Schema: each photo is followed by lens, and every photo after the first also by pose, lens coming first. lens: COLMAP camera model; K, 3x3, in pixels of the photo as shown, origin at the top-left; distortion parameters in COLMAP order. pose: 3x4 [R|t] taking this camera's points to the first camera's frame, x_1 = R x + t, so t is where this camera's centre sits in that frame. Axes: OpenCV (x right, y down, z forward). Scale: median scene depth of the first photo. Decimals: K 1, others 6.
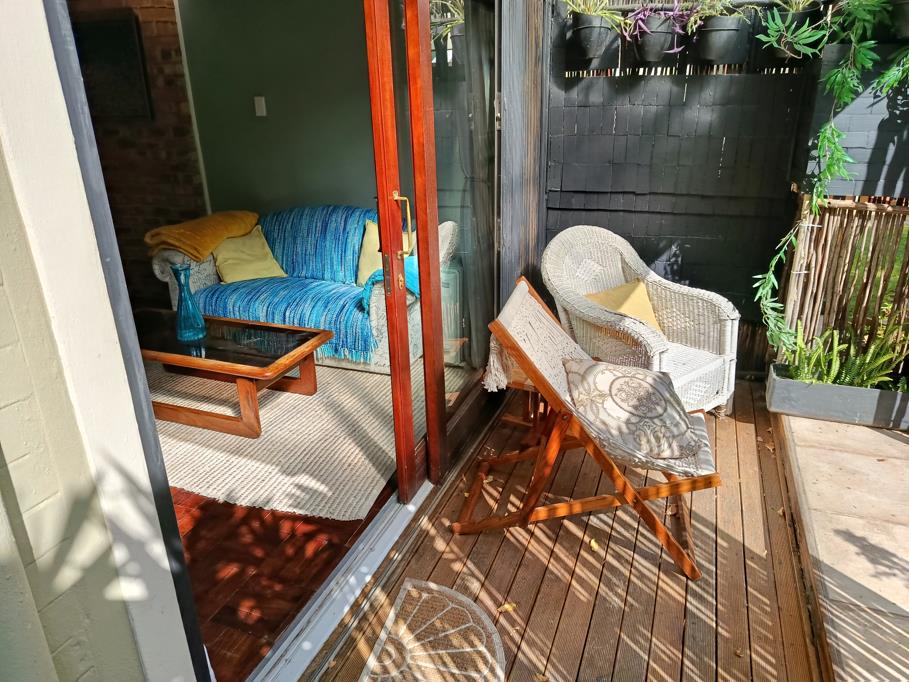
lens RADIAL K [[652.7, 0, 454.5], [0, 652.7, 341.0], [0, 0, 1]] dist [0.087187, -0.085787]
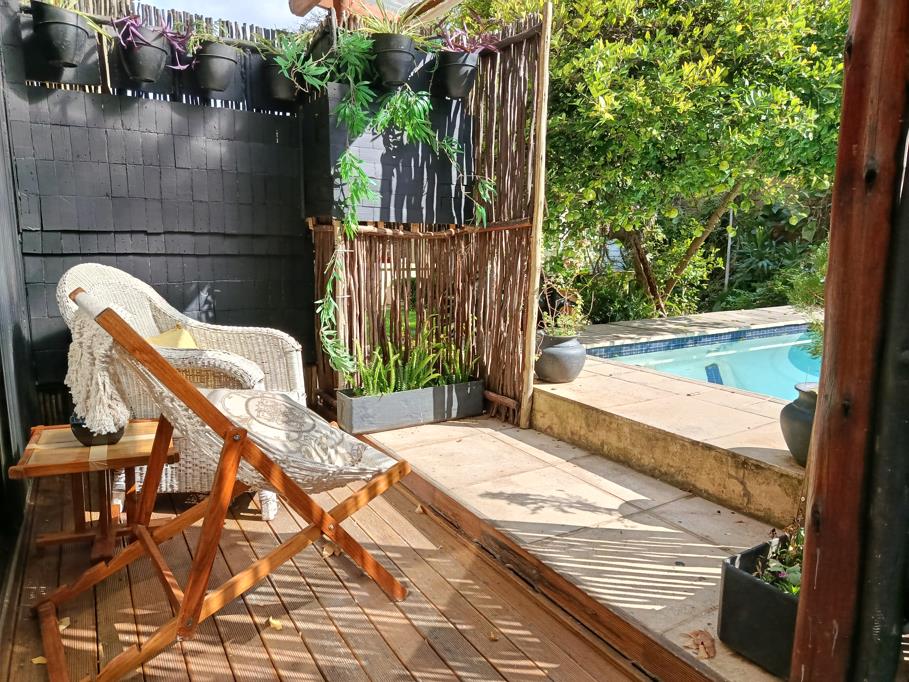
lens RADIAL K [[652.7, 0, 454.5], [0, 652.7, 341.0], [0, 0, 1]] dist [0.087187, -0.085787]
pose [[0.635954, -0.097030, 0.765602, -0.163227], [0.256761, 0.962149, -0.091341, 0.103543], [-0.727761, 0.254666, 0.636796, 0.243751]]
